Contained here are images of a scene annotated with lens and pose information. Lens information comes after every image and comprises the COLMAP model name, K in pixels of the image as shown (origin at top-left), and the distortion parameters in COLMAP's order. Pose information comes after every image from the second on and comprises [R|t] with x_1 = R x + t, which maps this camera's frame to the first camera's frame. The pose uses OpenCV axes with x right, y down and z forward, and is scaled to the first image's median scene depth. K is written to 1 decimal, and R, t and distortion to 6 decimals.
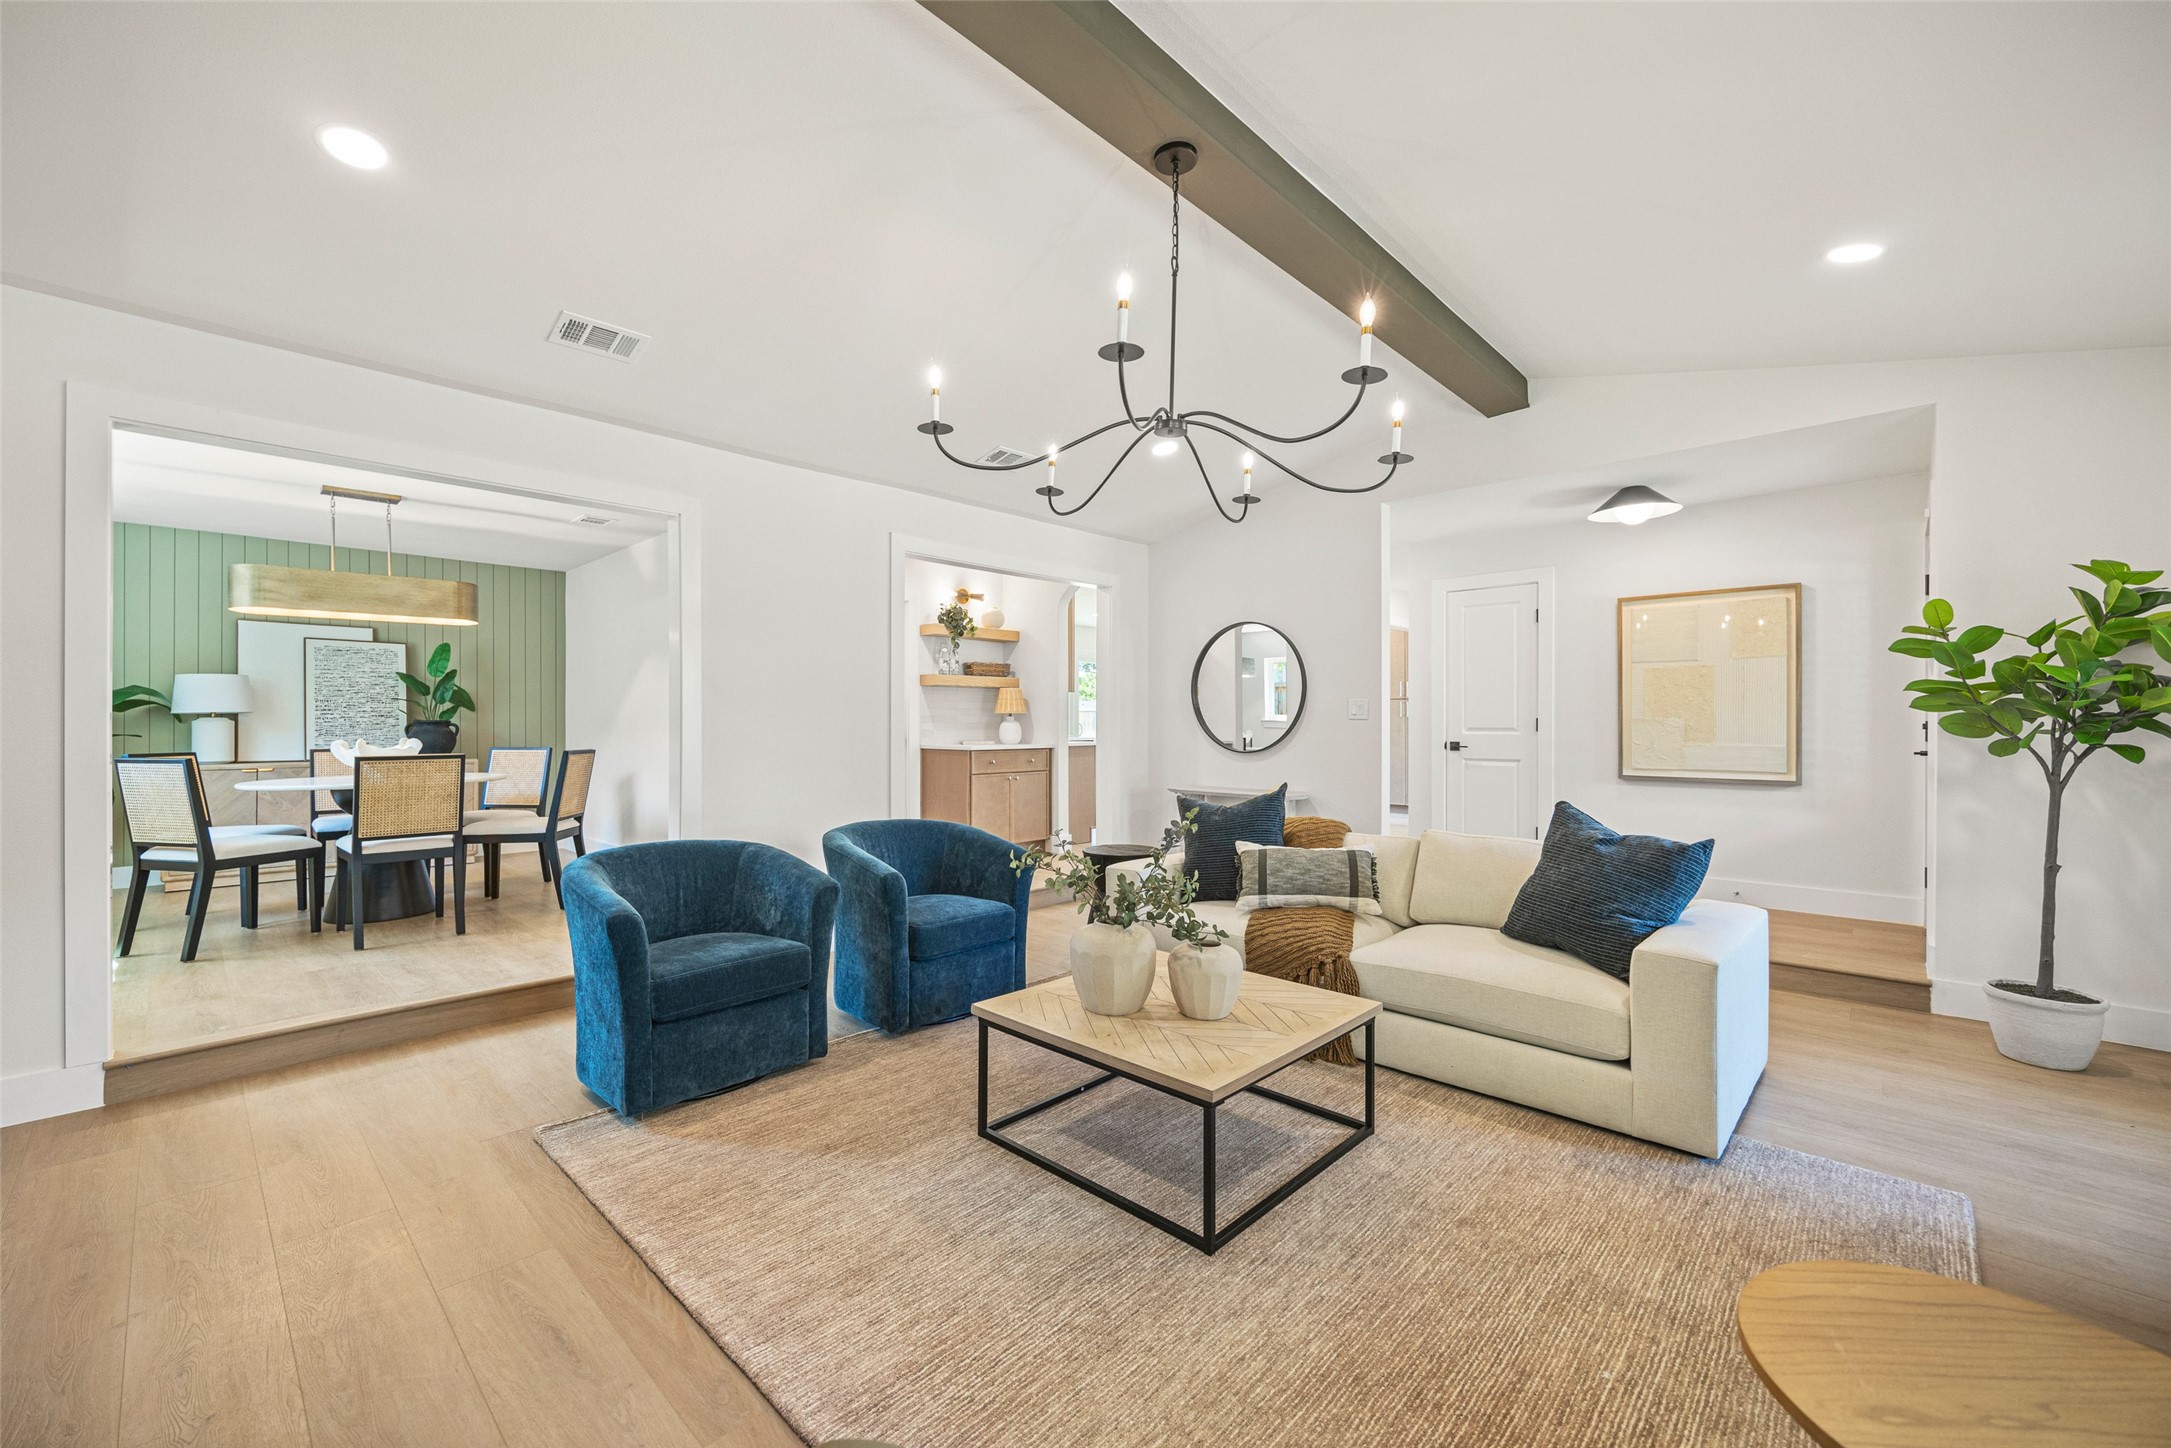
lens RADIAL K [[859.4, 0, 1078.8], [0, 859.4, 716.4], [0, 0, 1]] dist [-0.001148, -0.000135]
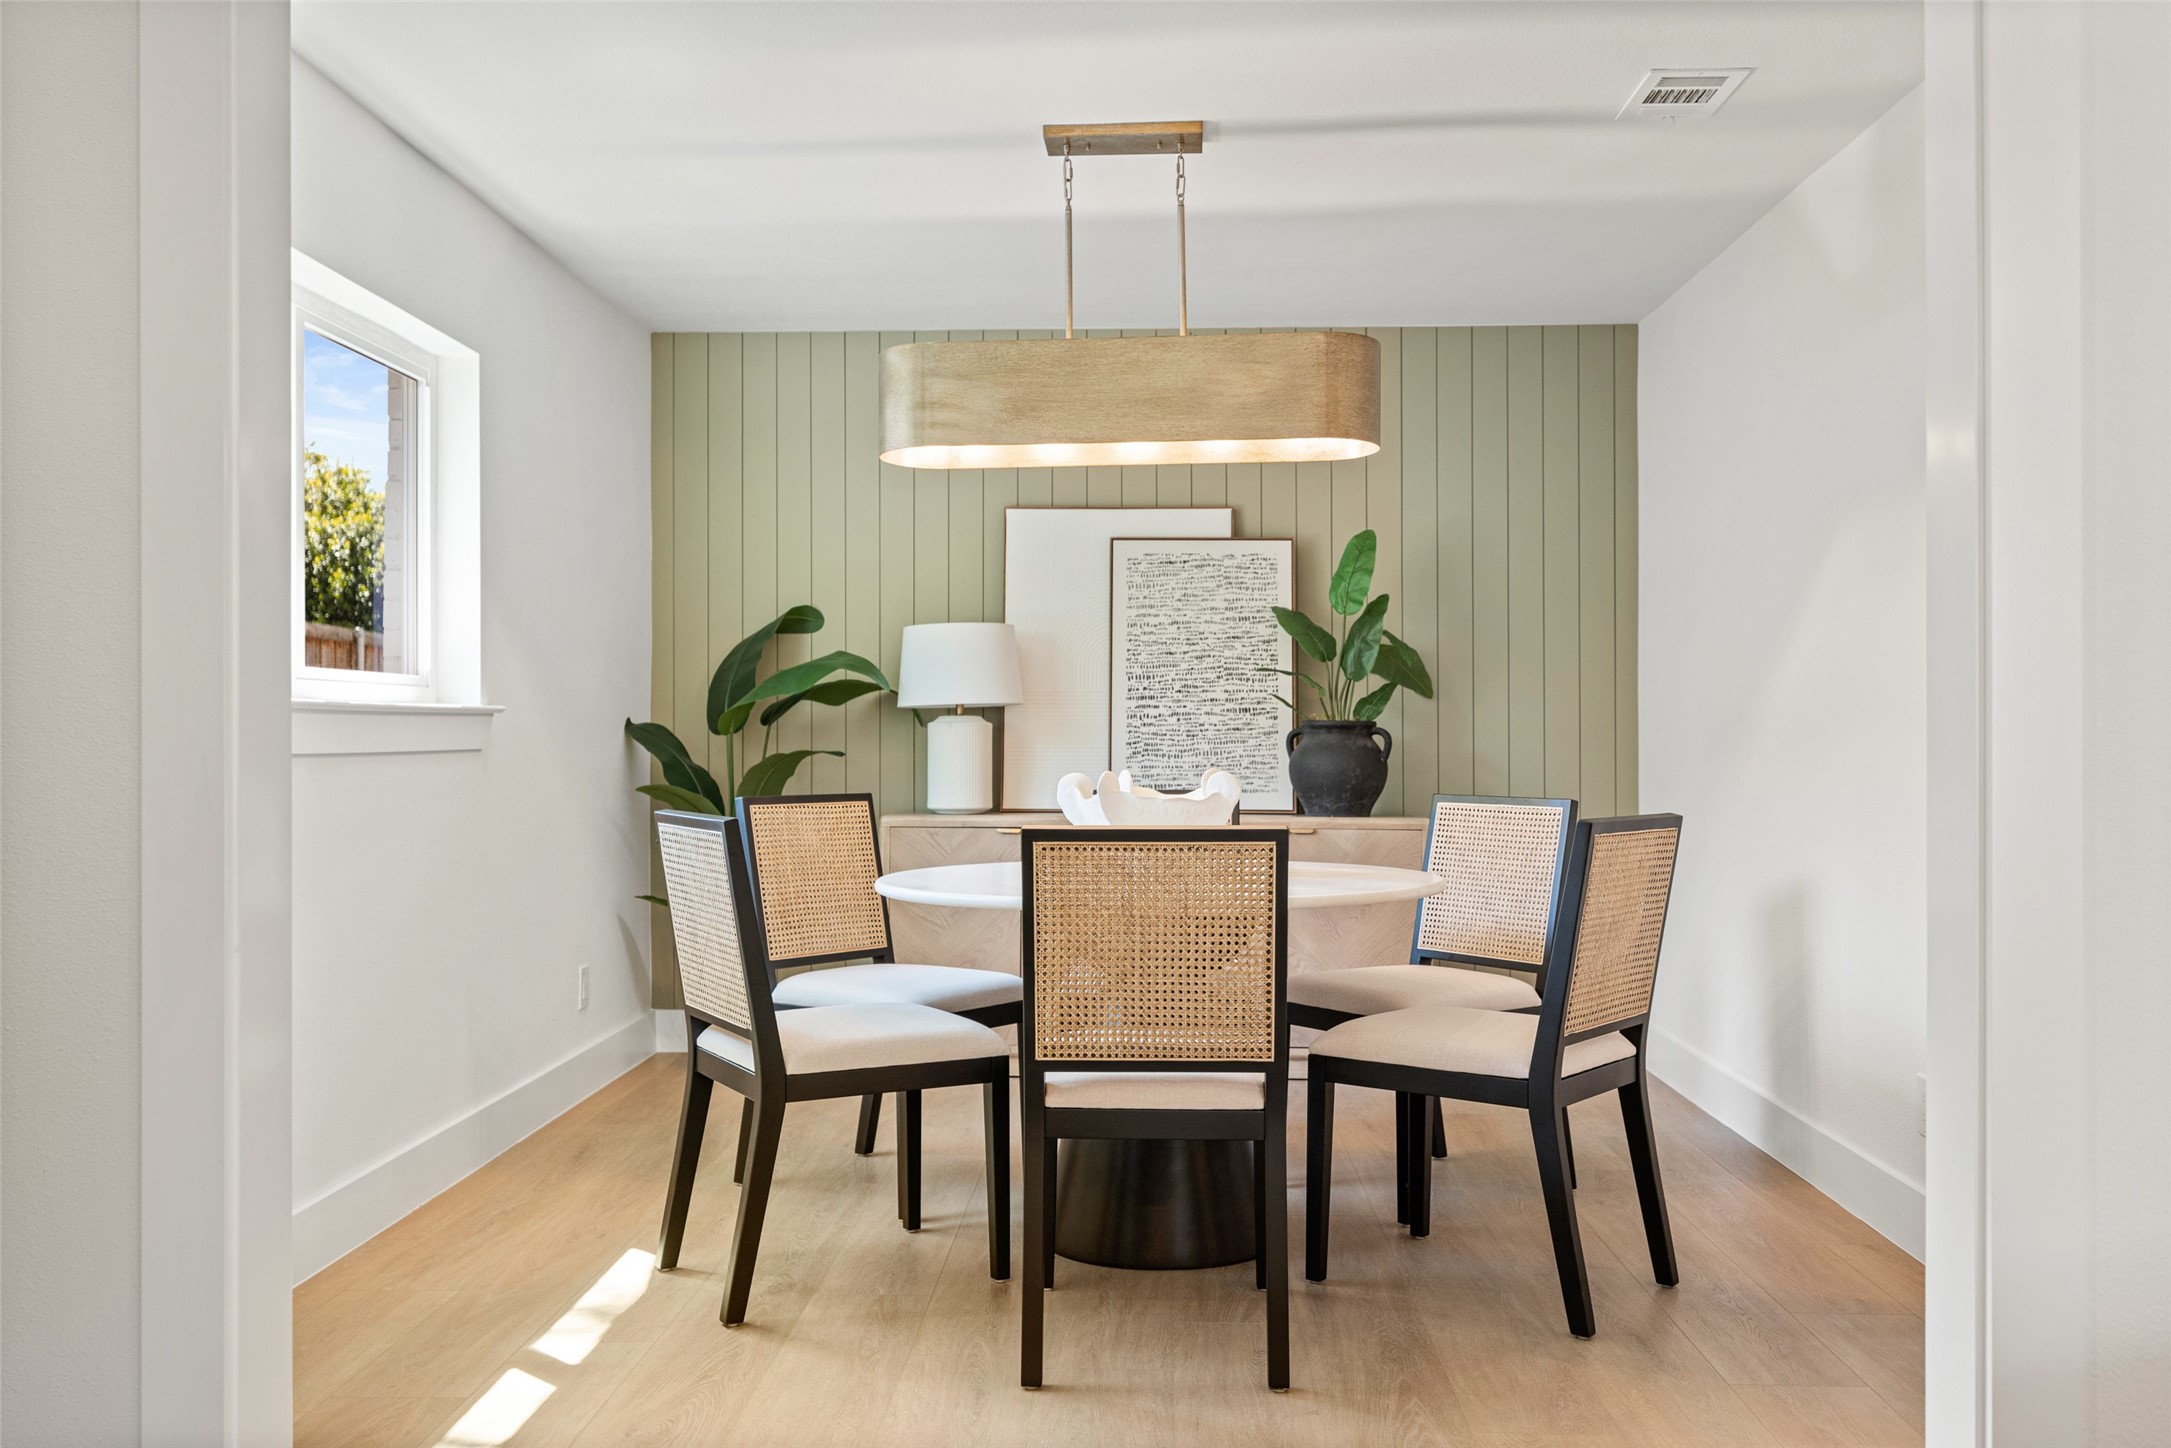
lens RADIAL K [[1962.4, 0, 1035.3], [0, 1962.4, 712.4], [0, 0, 1]] dist [0.053462, 0.008234]
pose [[0.650745, -0.005430, -0.759277, -0.149623], [0.007210, 0.999974, -0.000972, 0.000789], [0.759262, -0.004841, 0.650767, 0.310668]]
